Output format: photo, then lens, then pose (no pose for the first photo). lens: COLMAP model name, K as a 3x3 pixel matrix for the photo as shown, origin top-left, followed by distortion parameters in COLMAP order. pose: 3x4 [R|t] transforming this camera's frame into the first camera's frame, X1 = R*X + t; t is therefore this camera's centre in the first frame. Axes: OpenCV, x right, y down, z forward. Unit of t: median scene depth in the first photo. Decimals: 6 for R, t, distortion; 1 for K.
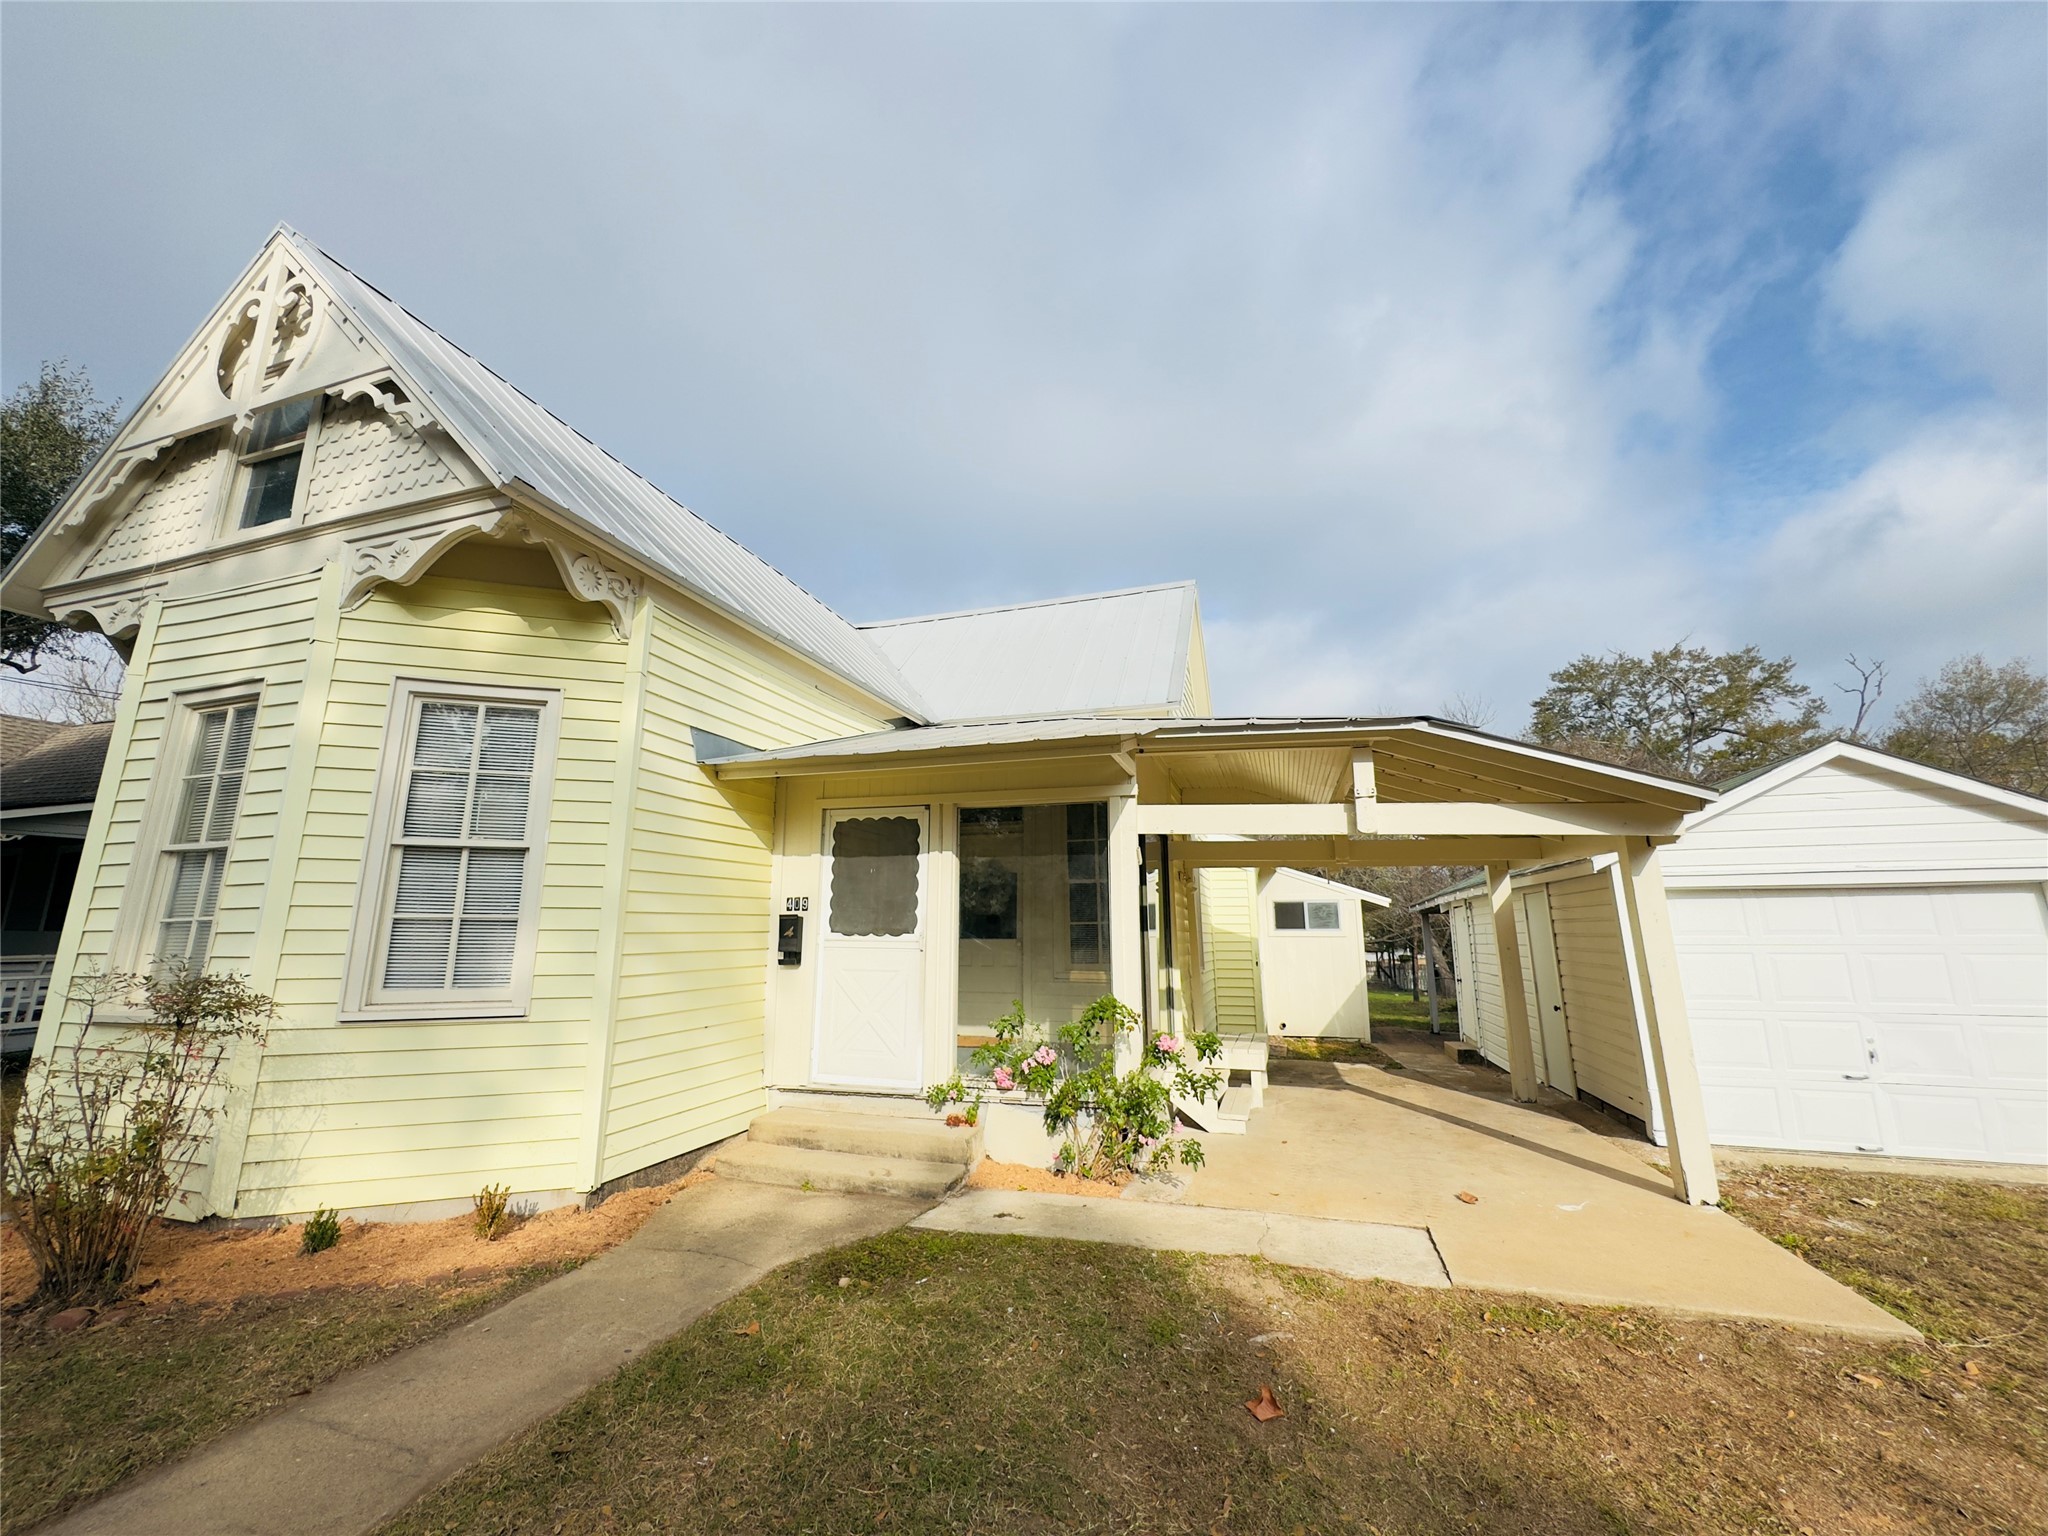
lens RADIAL K [[815.2, 0, 1015.3], [0, 815.2, 761.0], [0, 0, 1]] dist [0.000113, 0.000216]
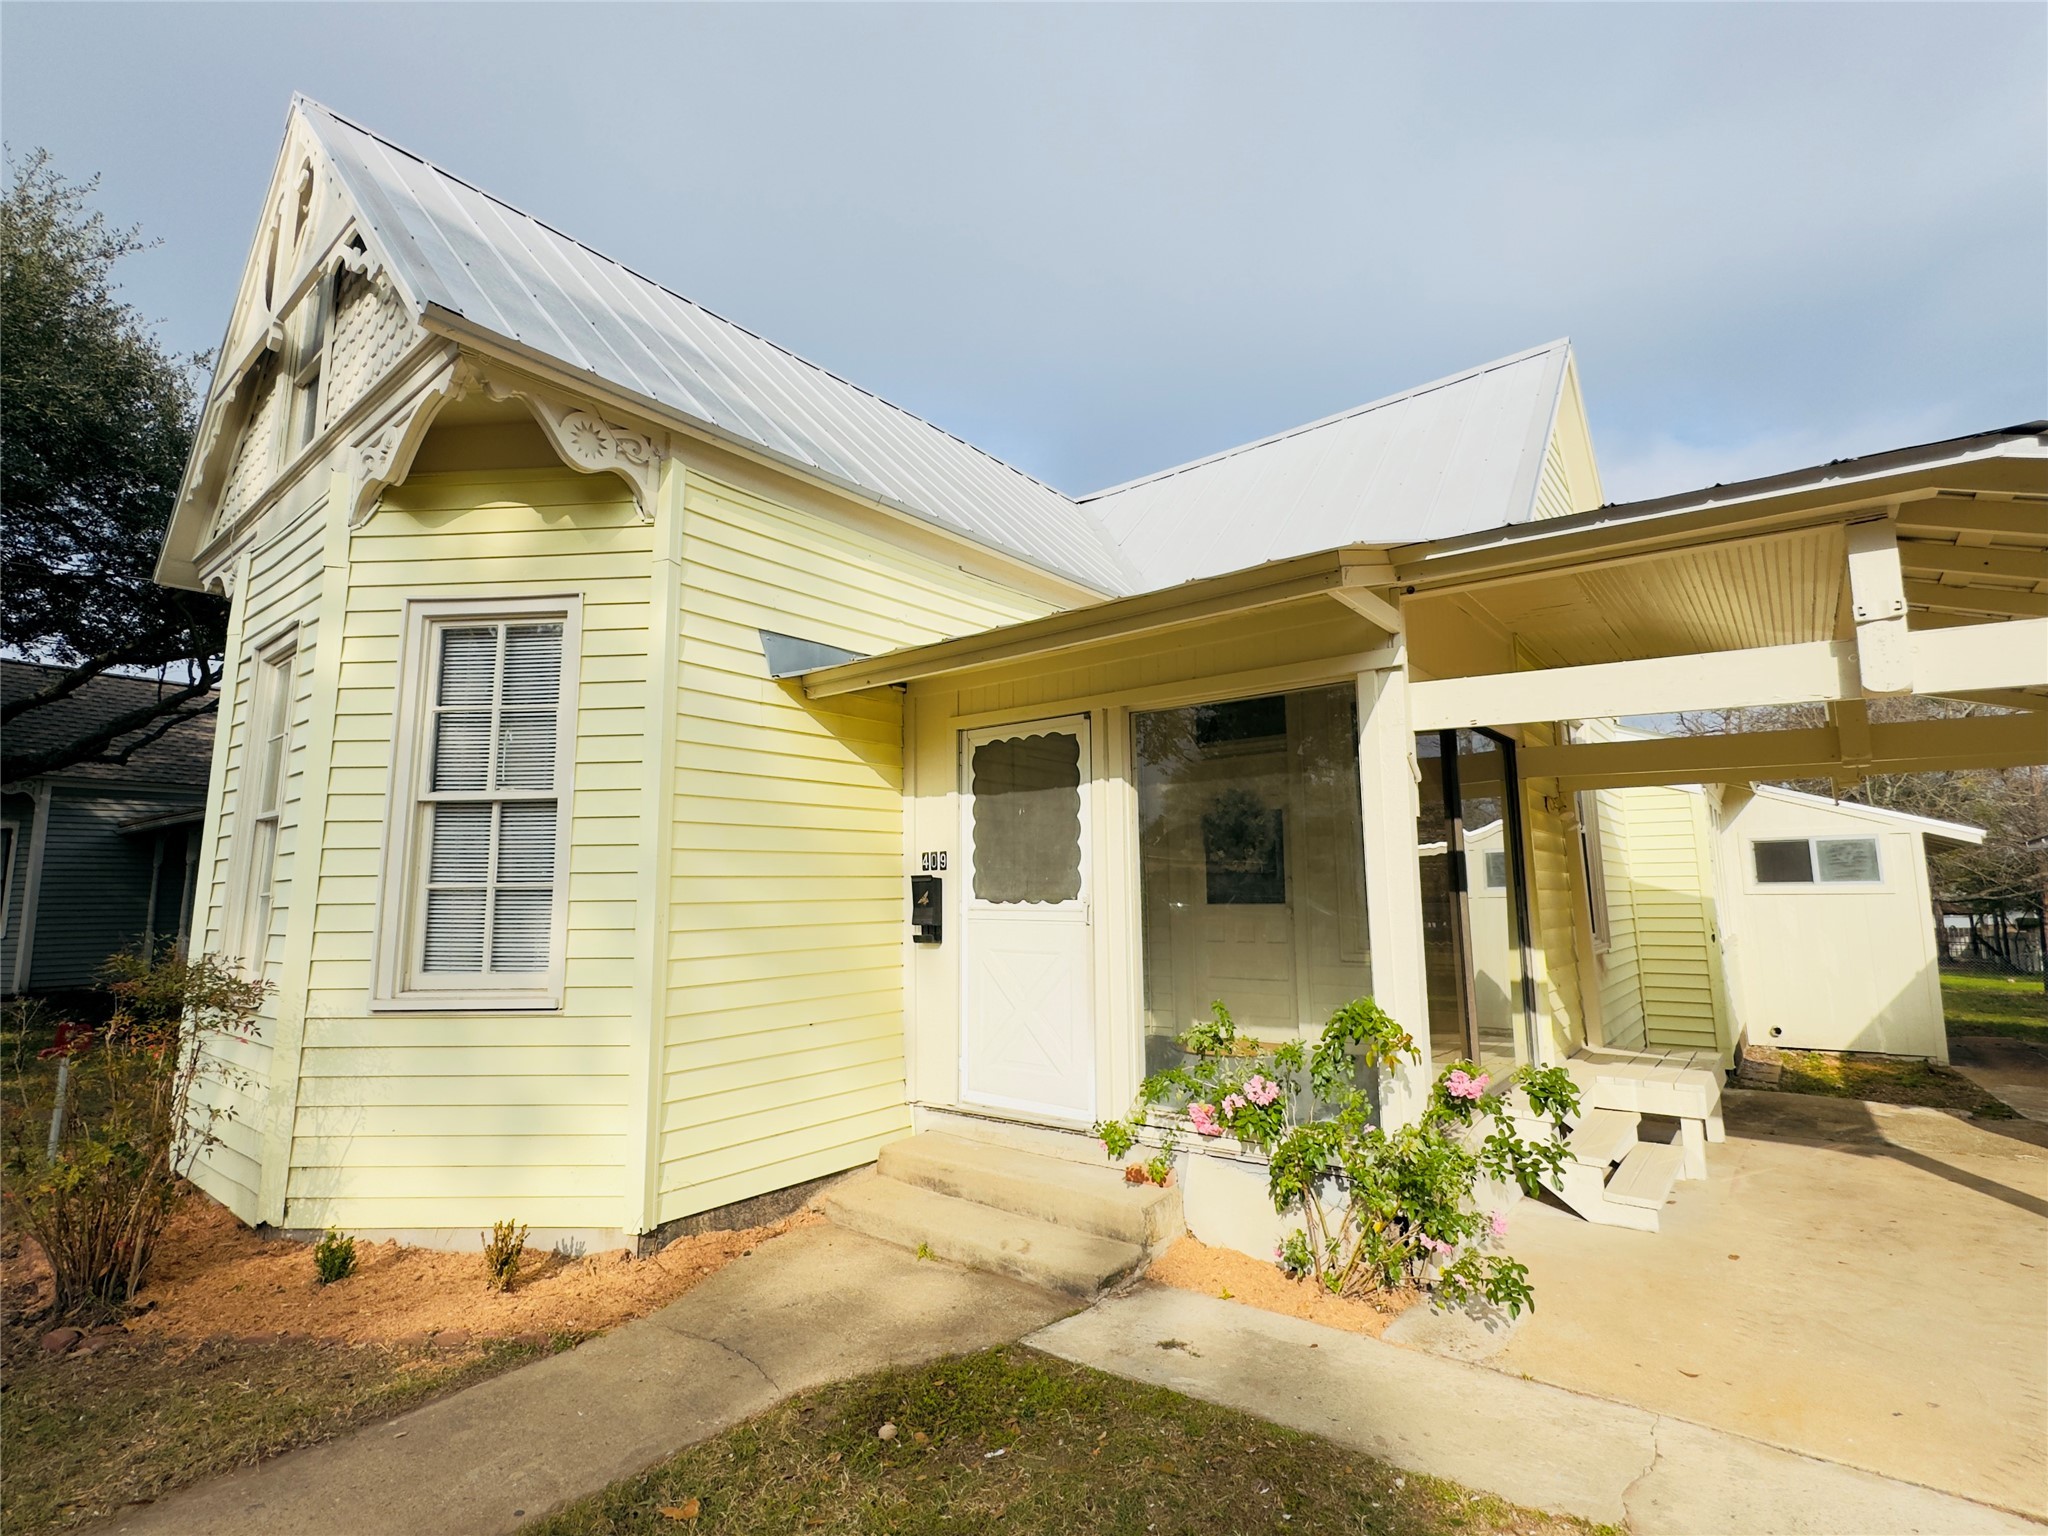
lens RADIAL K [[963.8, 0, 1029.2], [0, 963.8, 761.1], [0, 0, 1]] dist [-0.001559, 0.000453]
pose [[0.934424, -0.060132, -0.351049, 0.154381], [0.085020, 0.994810, 0.055903, 0.055788], [0.345865, -0.082083, 0.934687, 0.281628]]
